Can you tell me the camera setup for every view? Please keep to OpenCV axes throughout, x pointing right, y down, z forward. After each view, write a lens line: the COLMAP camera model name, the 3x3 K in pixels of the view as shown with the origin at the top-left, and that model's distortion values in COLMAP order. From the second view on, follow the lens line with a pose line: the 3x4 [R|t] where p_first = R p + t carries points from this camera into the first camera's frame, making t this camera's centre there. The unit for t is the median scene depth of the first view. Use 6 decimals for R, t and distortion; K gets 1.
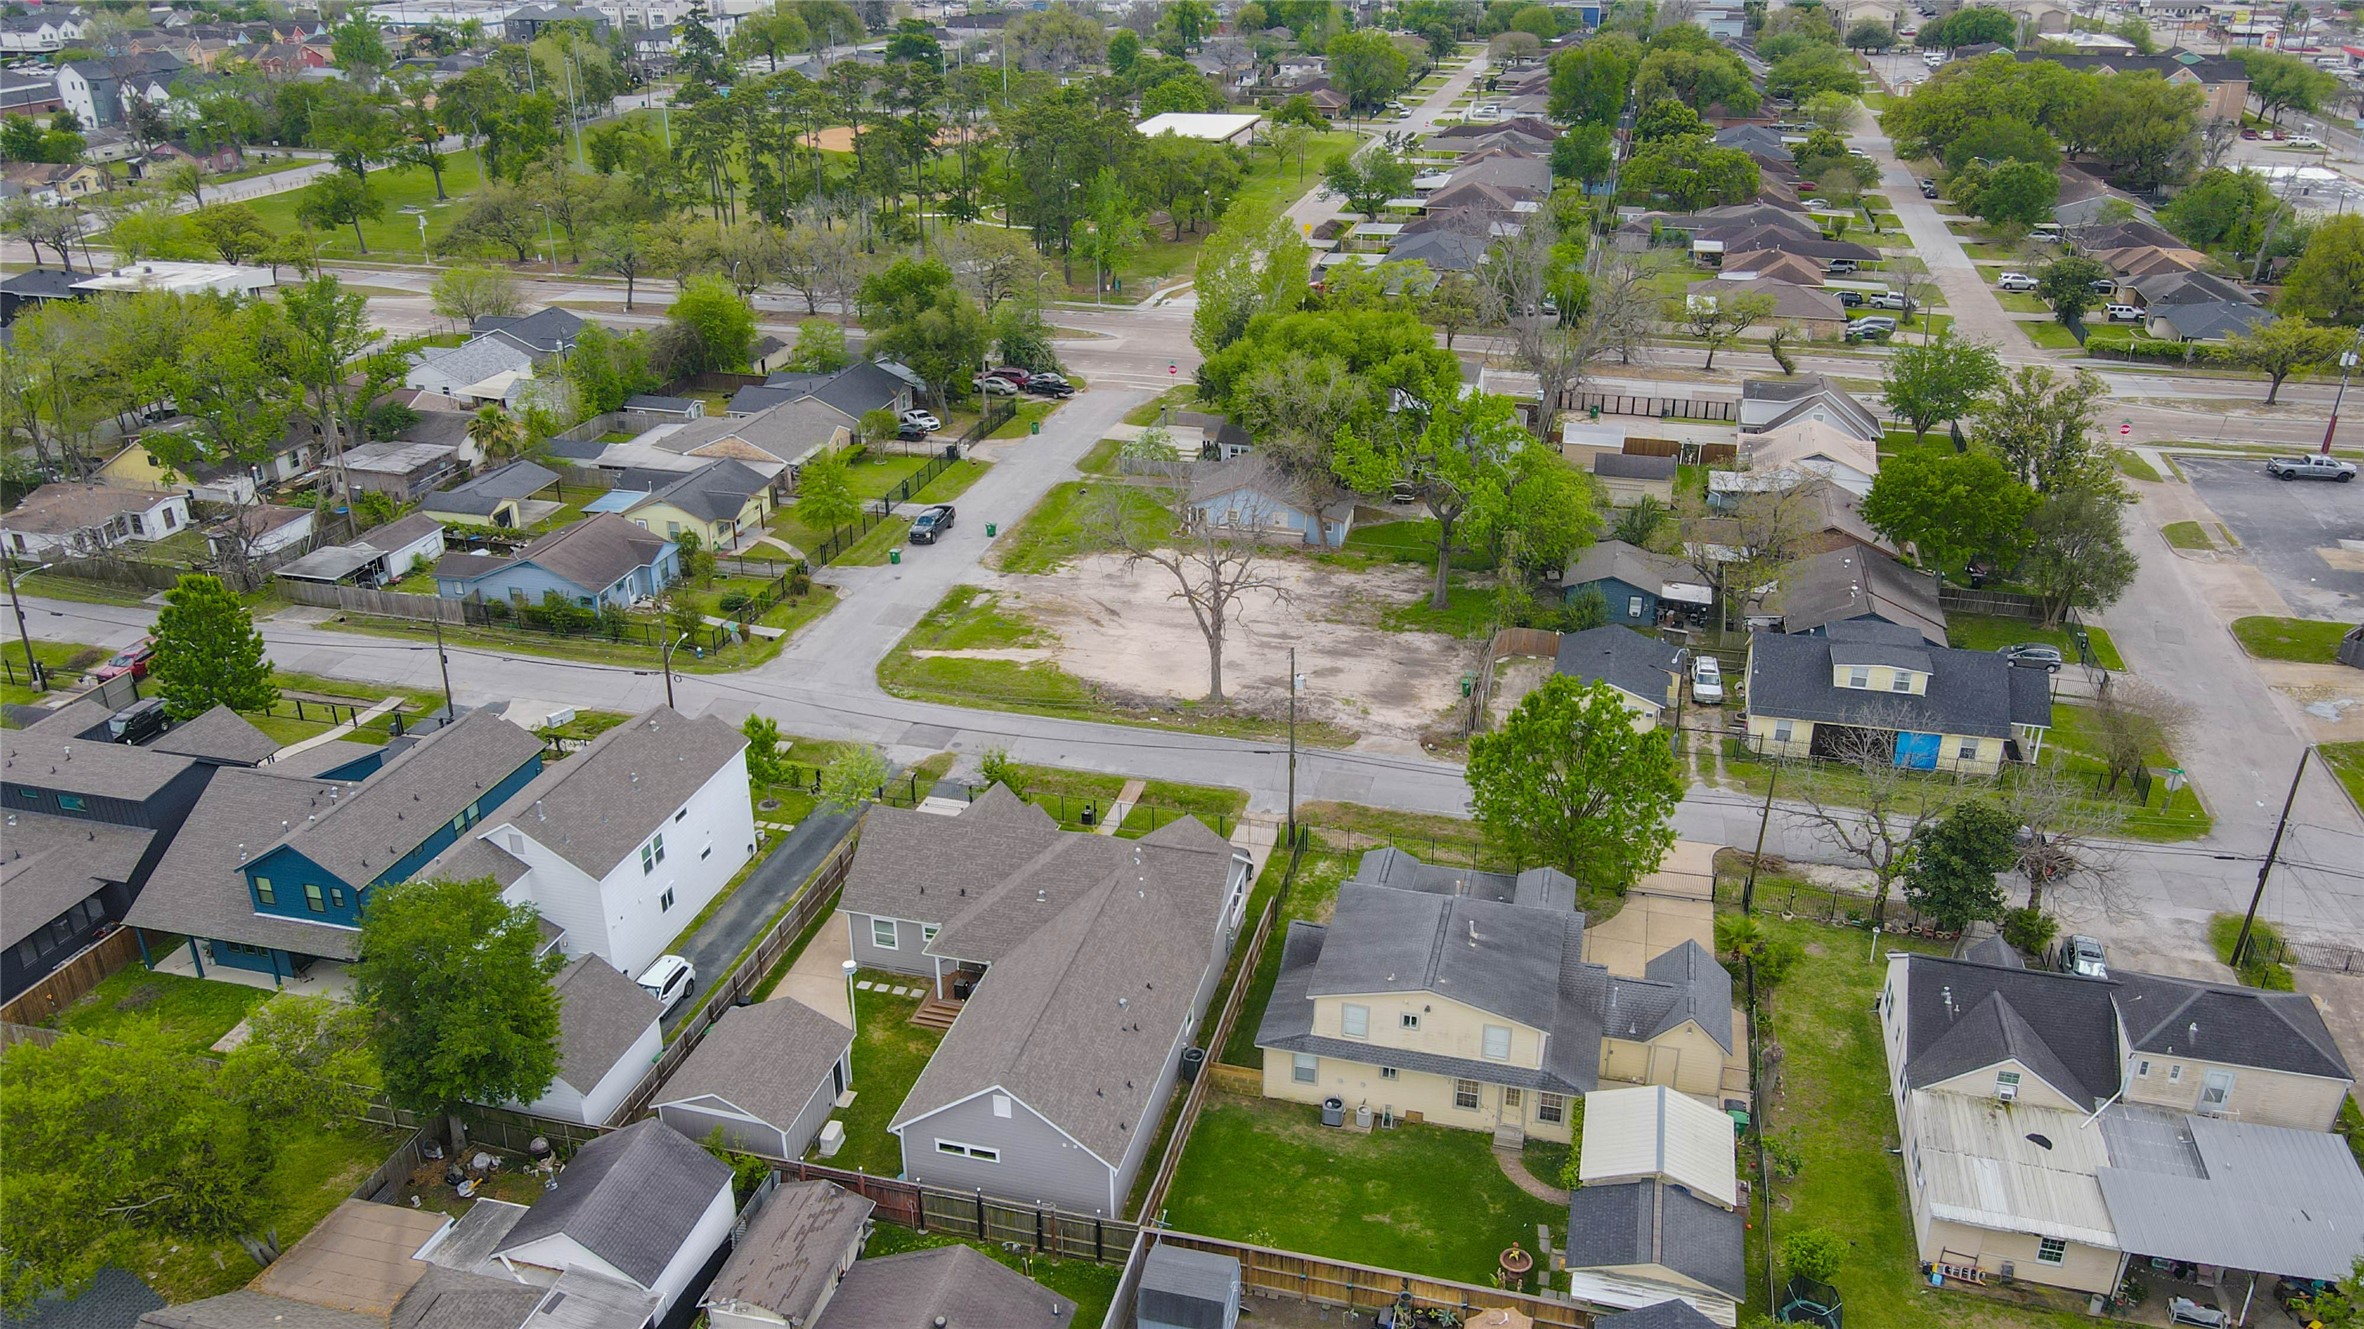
lens RADIAL K [[1761.5, 0, 1182.0], [0, 1761.5, 664.5], [0, 0, 1]] dist [-0.013676, 0.045456]
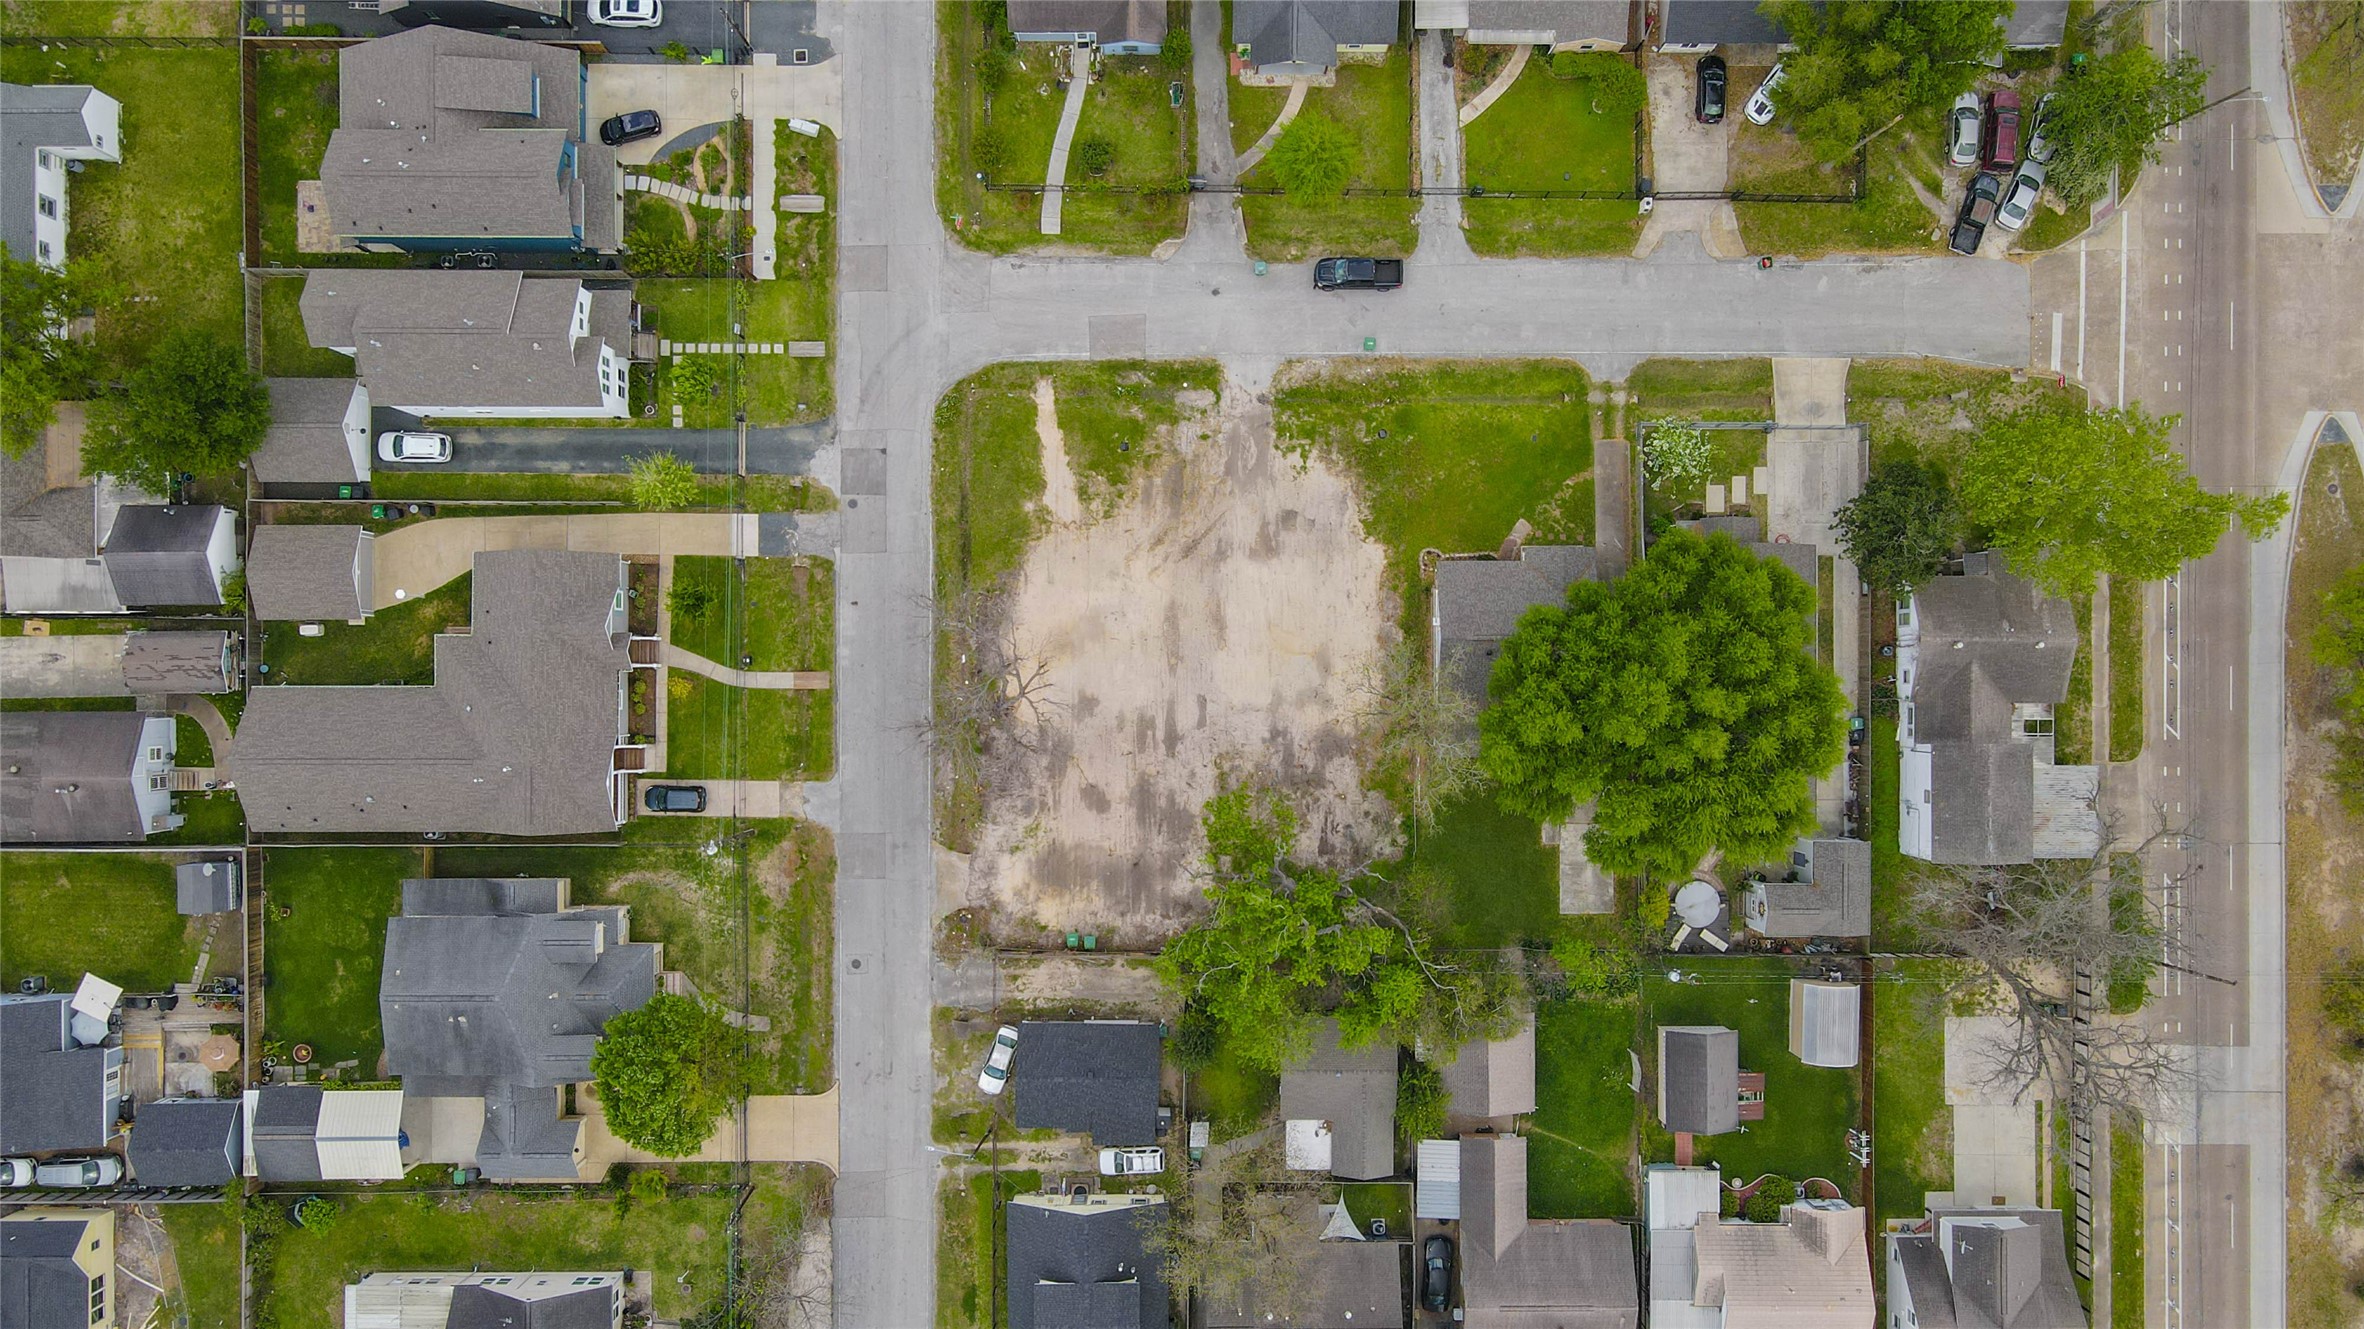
lens RADIAL K [[1761.5, 0, 1182.0], [0, 1761.5, 664.5], [0, 0, 1]] dist [-0.013676, 0.045456]
pose [[0.253676, 0.967270, 0.006132, 0.013517], [-0.408141, 0.101287, 0.907283, -0.897818], [0.876966, -0.232659, 0.420476, 0.603426]]
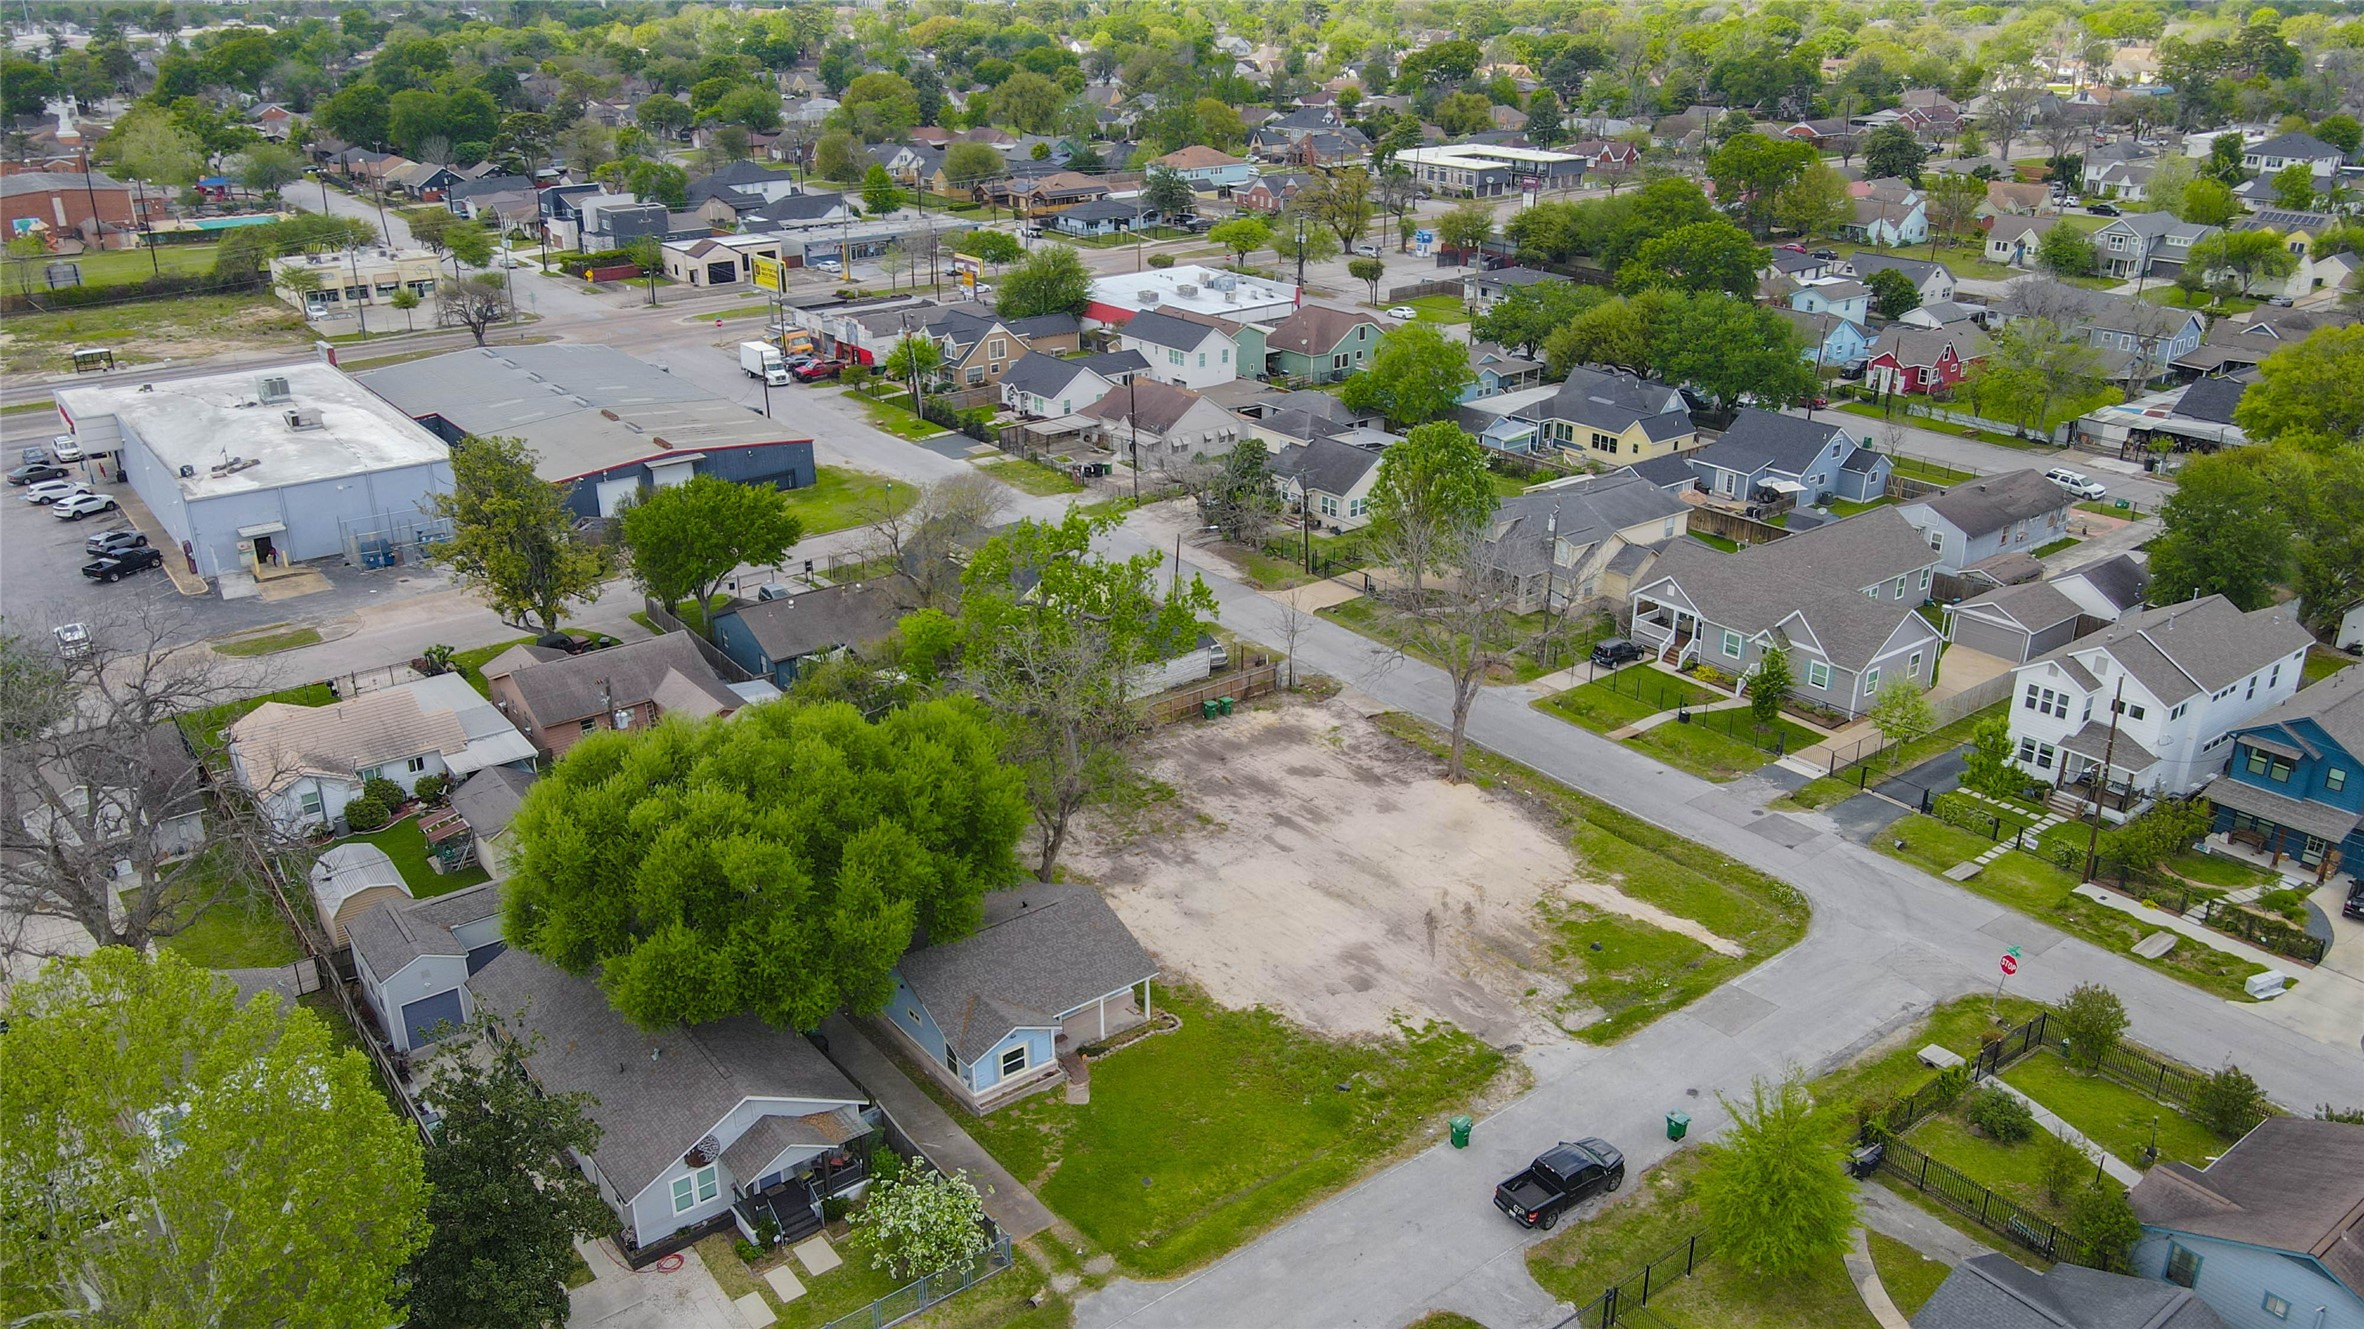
lens RADIAL K [[1761.5, 0, 1182.0], [0, 1761.5, 664.5], [0, 0, 1]] dist [-0.013676, 0.045456]
pose [[-0.789416, -0.226481, 0.570551, -0.345911], [0.260227, 0.718334, 0.645196, -0.594514], [-0.555971, 0.657801, -0.508128, 1.379745]]
